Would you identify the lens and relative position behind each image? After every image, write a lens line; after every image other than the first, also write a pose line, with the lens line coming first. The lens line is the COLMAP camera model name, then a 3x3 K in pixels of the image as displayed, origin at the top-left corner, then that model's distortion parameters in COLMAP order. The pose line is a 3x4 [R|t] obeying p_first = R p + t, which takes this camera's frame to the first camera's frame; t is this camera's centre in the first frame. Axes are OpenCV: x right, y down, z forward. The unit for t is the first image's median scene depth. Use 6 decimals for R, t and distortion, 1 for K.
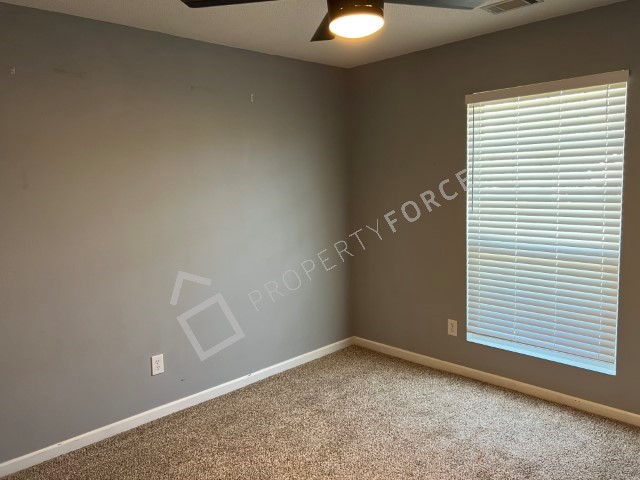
lens RADIAL K [[505.3, 0, 326.7], [0, 505.3, 235.6], [0, 0, 1]] dist [0.078737, -0.082399]
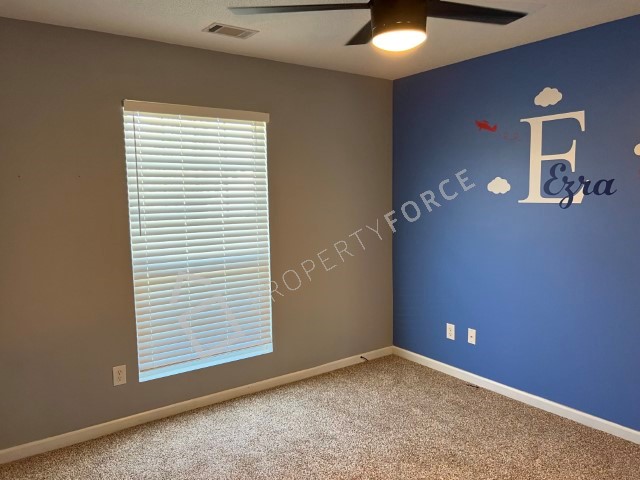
lens RADIAL K [[505.3, 0, 318.5], [0, 505.3, 238.8], [0, 0, 1]] dist [0.078737, -0.082399]
pose [[0.166326, -0.070151, 0.983572, -0.523032], [0.119412, 0.991558, 0.050528, -0.044700], [-0.978814, 0.109046, 0.173299, 0.533905]]
